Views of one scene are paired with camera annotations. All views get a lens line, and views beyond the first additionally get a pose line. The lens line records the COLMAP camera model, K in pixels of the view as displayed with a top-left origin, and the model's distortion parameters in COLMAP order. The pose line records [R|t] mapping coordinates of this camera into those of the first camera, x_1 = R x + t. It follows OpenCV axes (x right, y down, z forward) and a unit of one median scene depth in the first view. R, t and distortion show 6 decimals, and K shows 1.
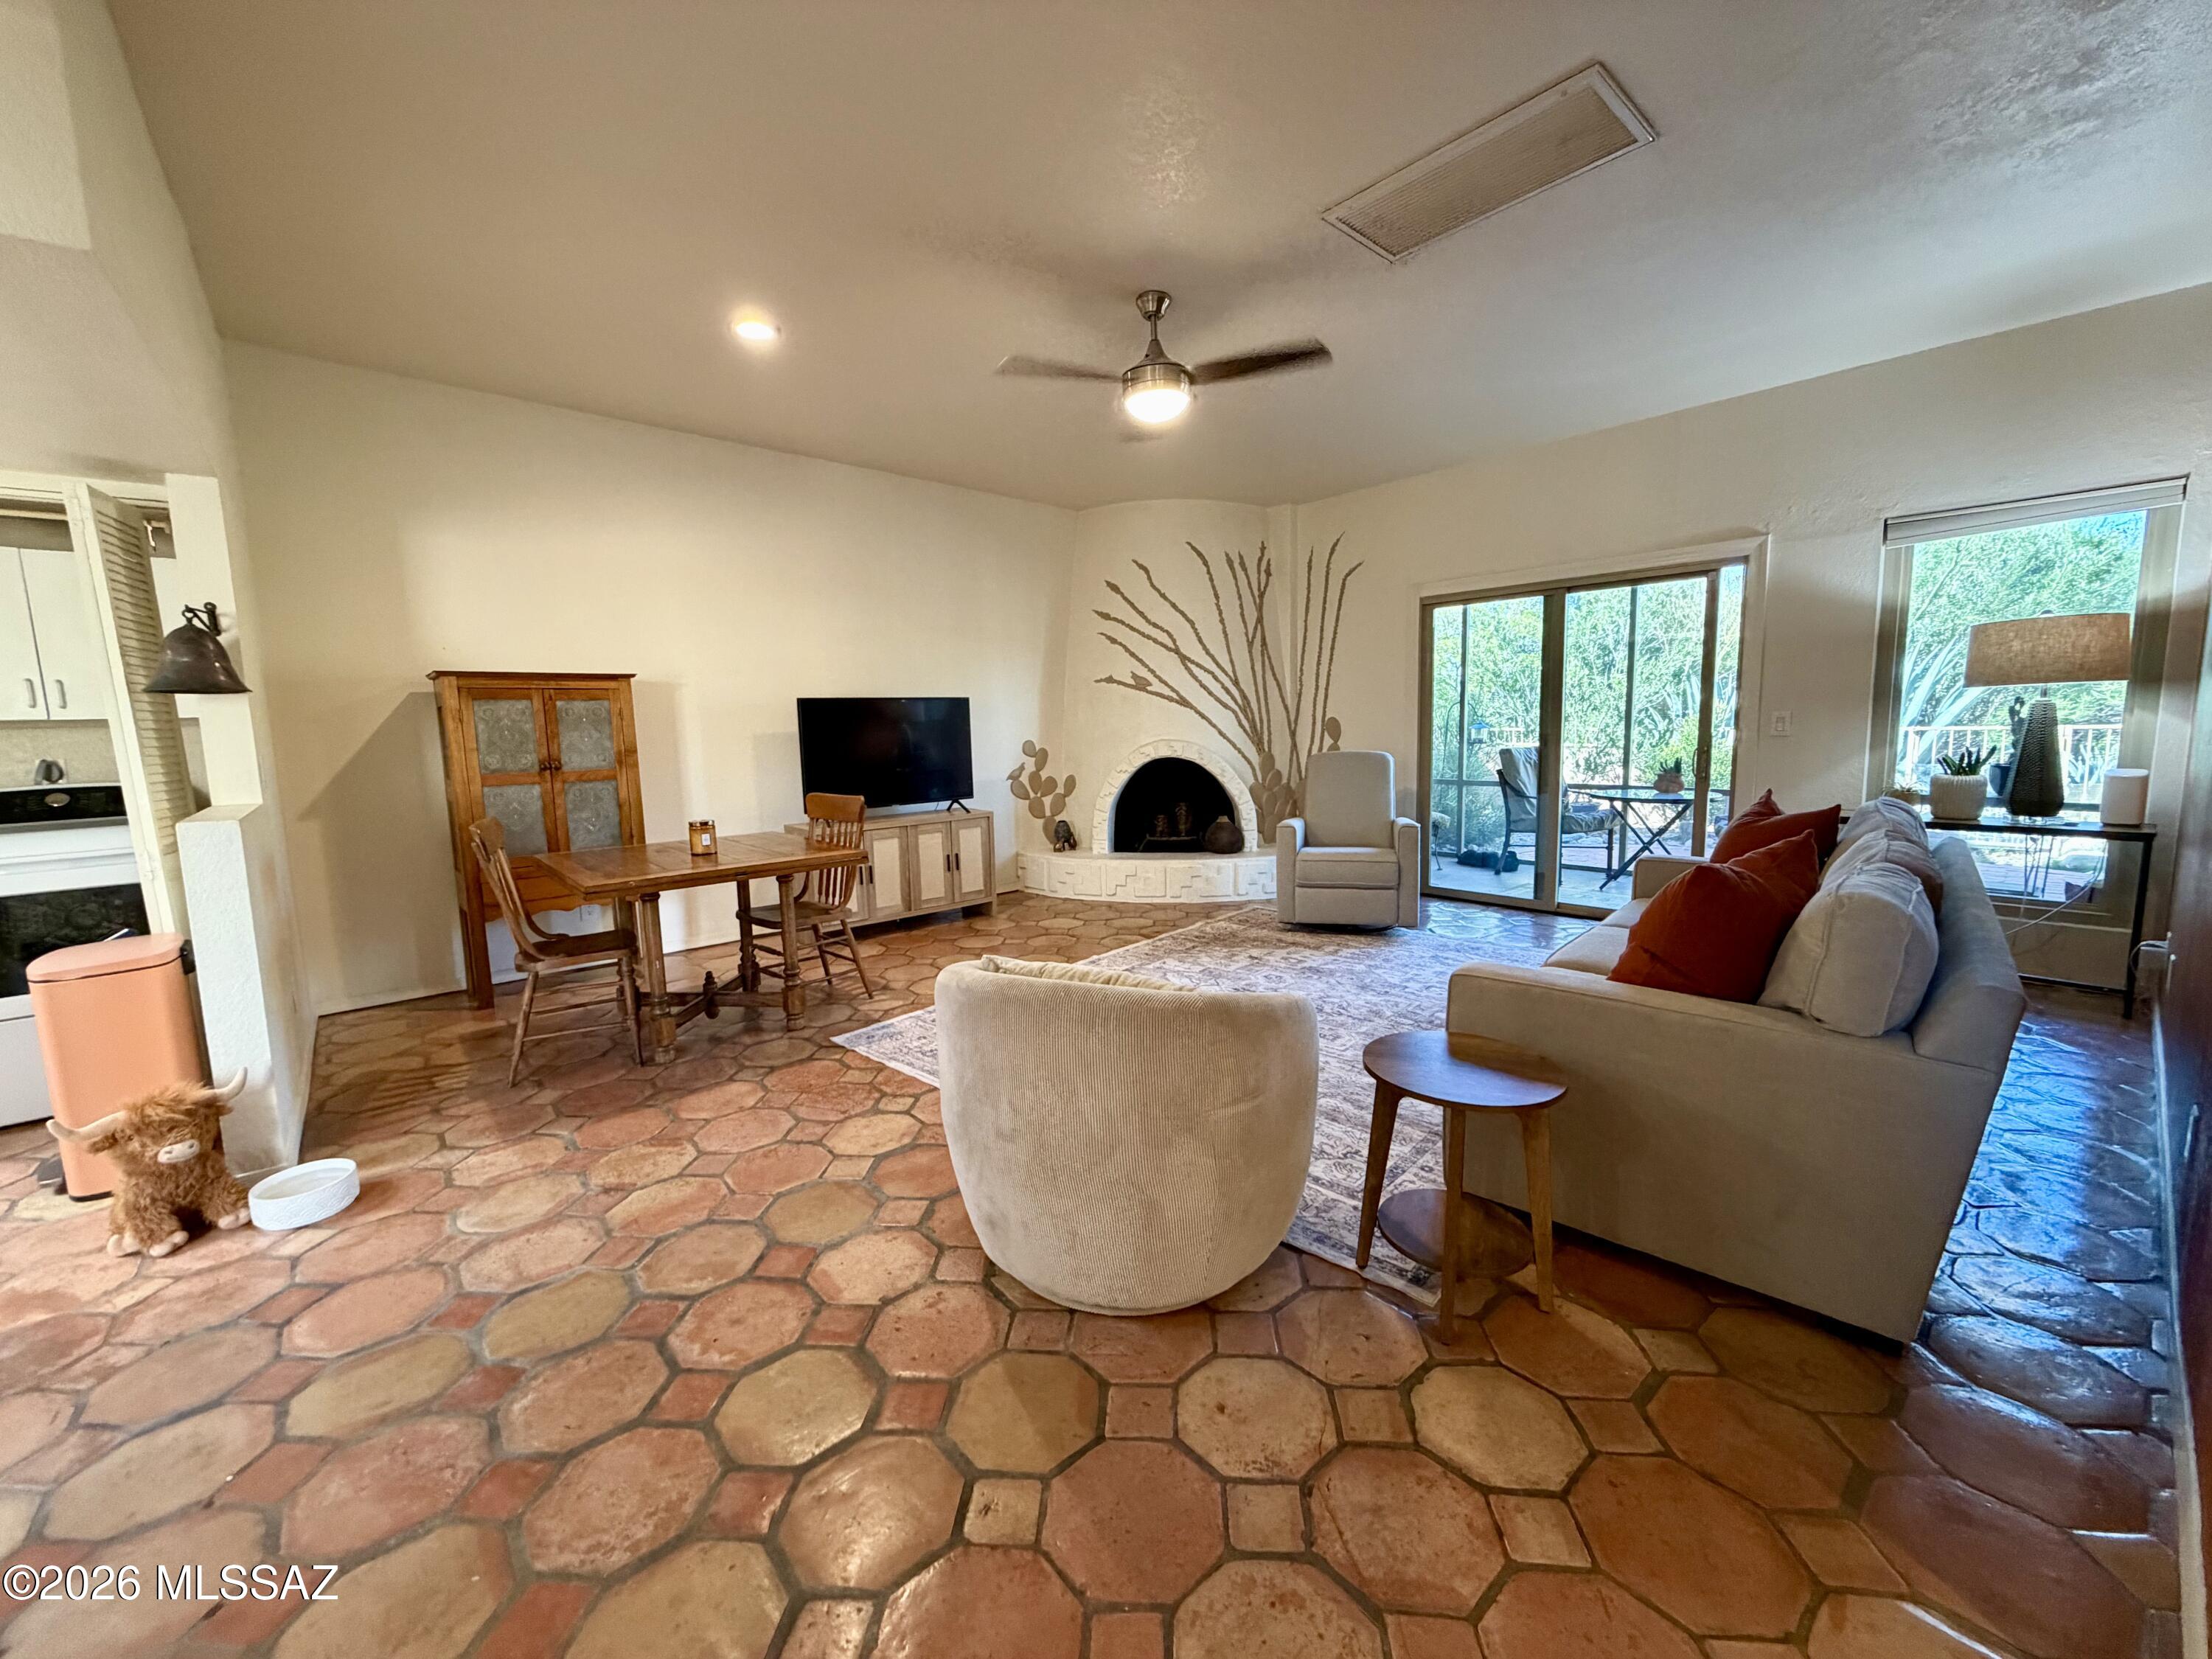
lens RADIAL K [[895.8, 0, 1106.0], [0, 895.8, 829.5], [0, 0, 1]] dist [0.065141, 0.000059]
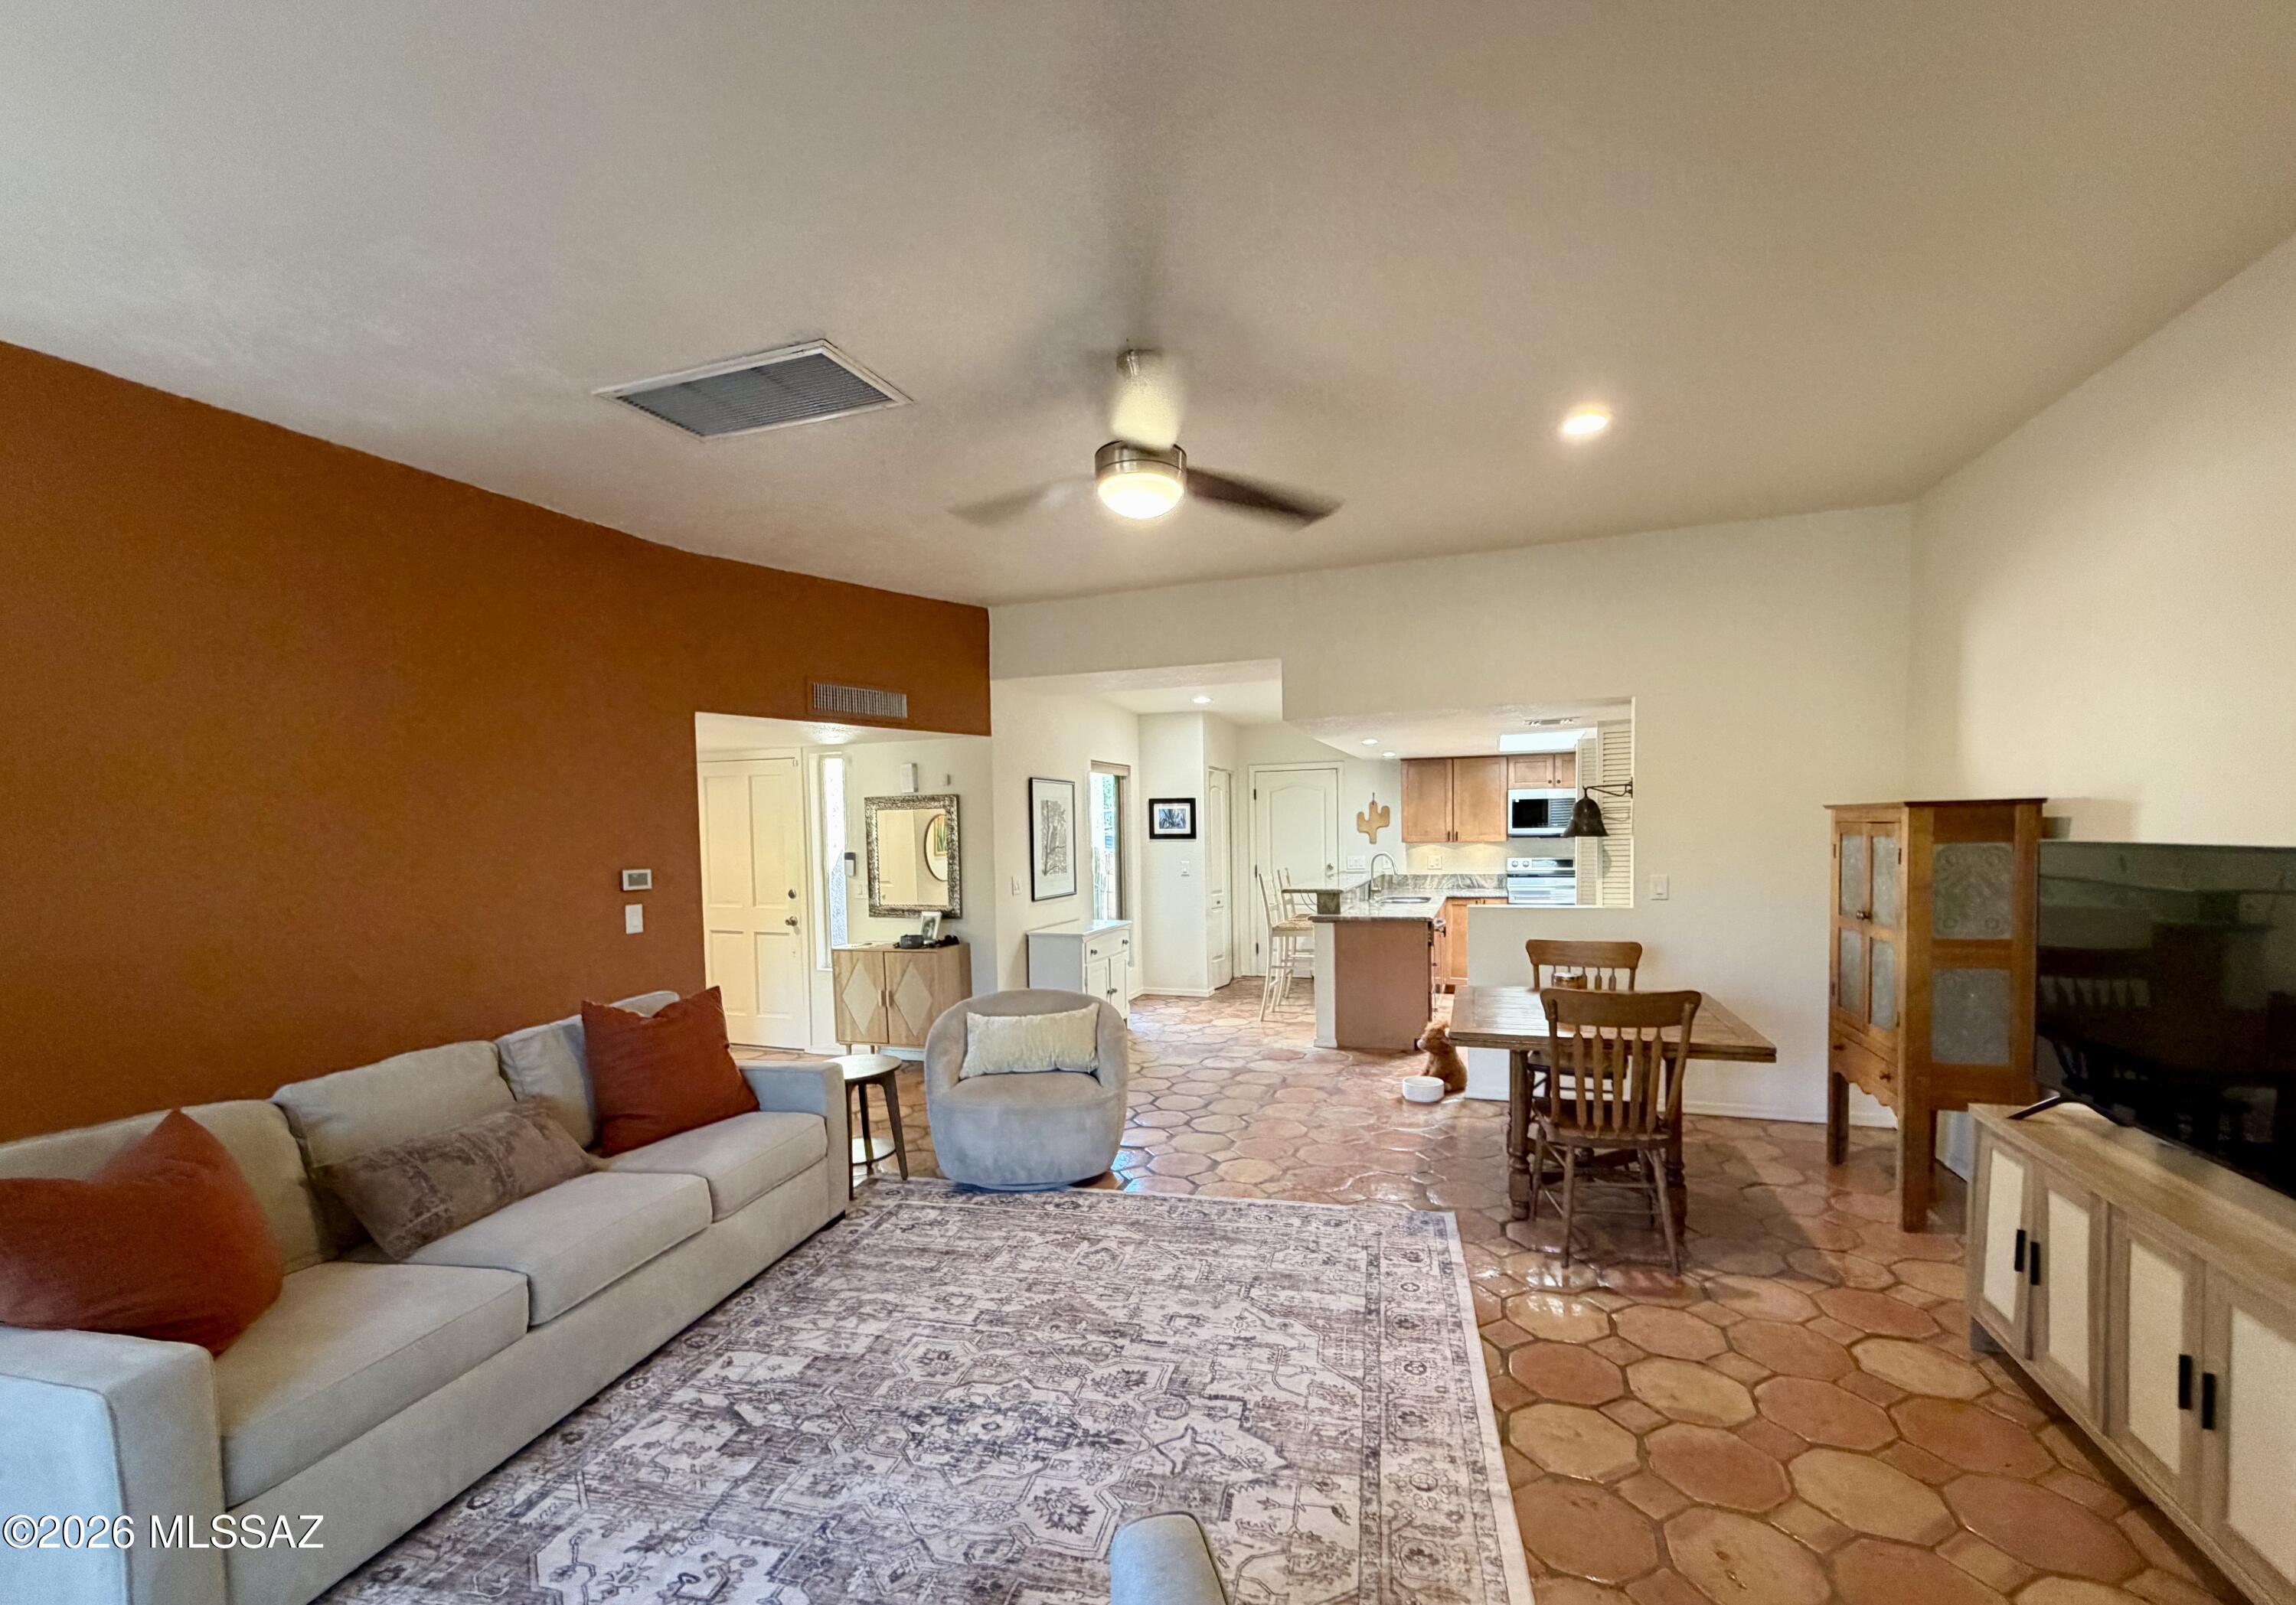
lens RADIAL K [[921.2, 0, 1148.0], [0, 921.2, 802.5], [0, 0, 1]] dist [0.000240, 0.000007]
pose [[-0.867241, 0.049189, -0.495452, 0.490315], [-0.001902, 0.994773, 0.102092, -0.332729], [0.497884, 0.089481, -0.862615, 1.873627]]
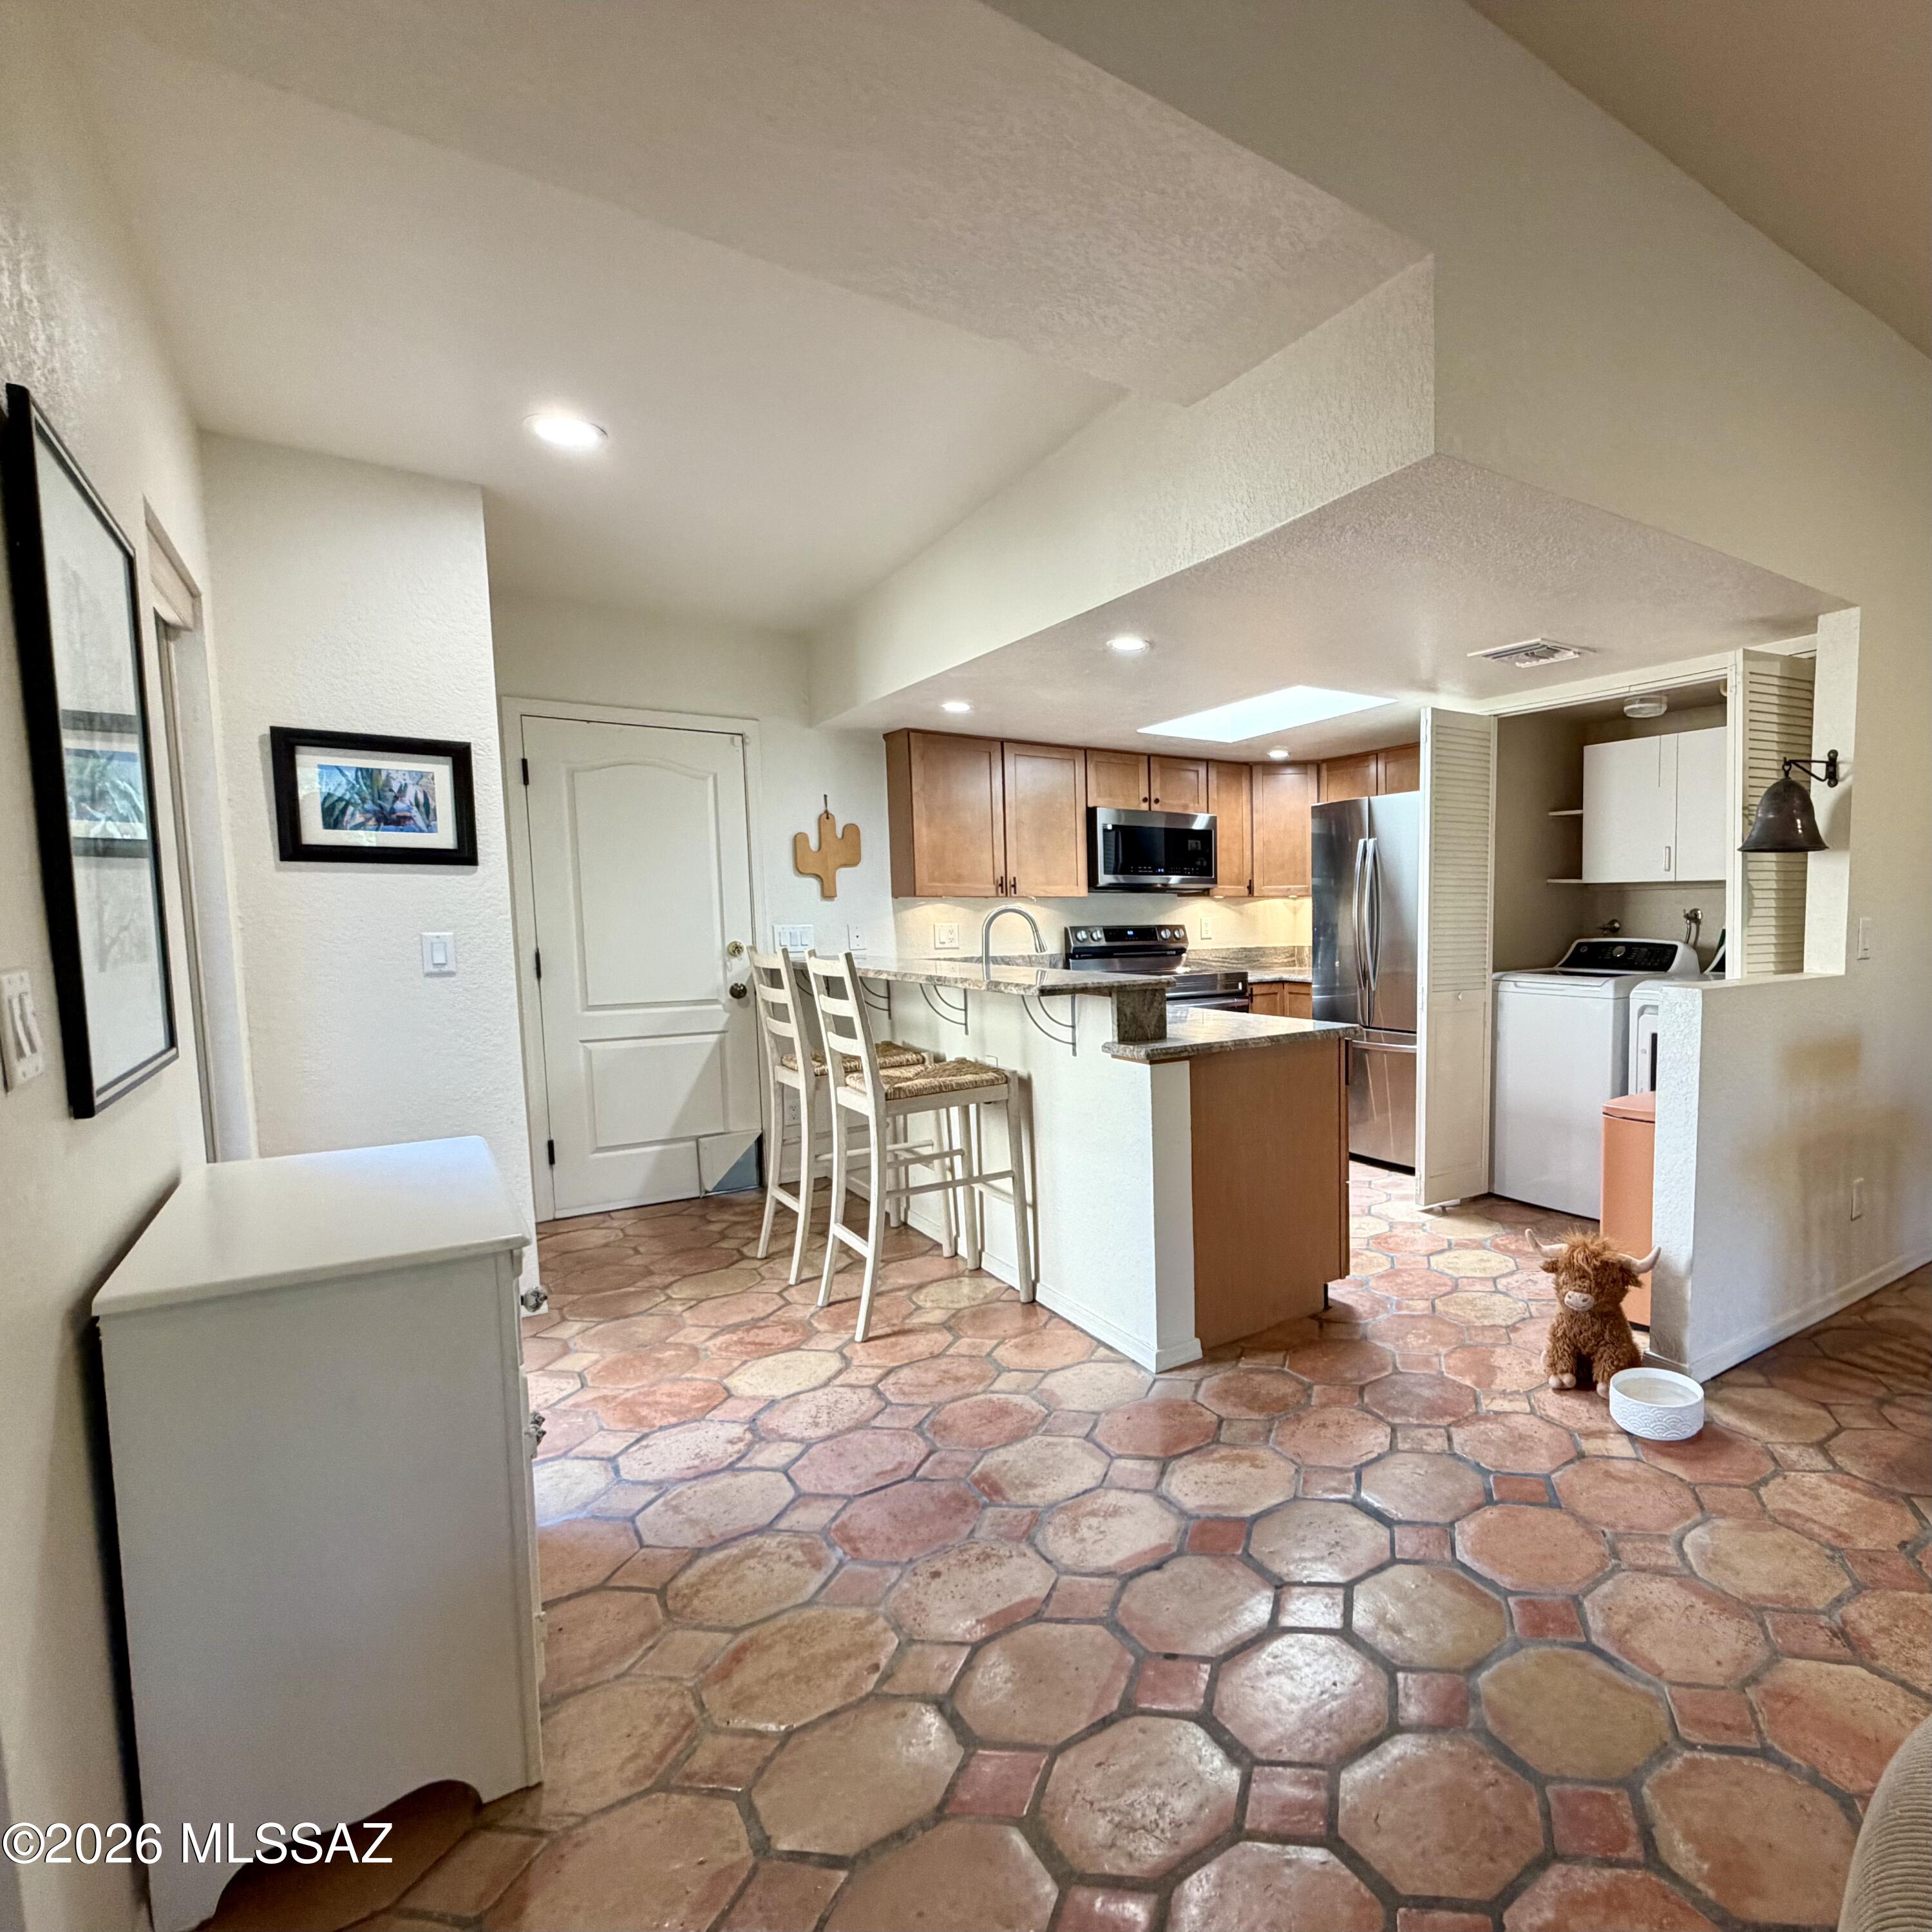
lens RADIAL K [[1011.0, 0, 966.0], [0, 1011.0, 966.0], [0, 0, 1]] dist [0.012846, 0.000698]
pose [[-0.018555, 0.086549, -0.996075, 0.090313], [-0.119233, 0.988945, 0.088150, -0.031249], [0.992693, 0.120401, -0.008030, 0.296033]]
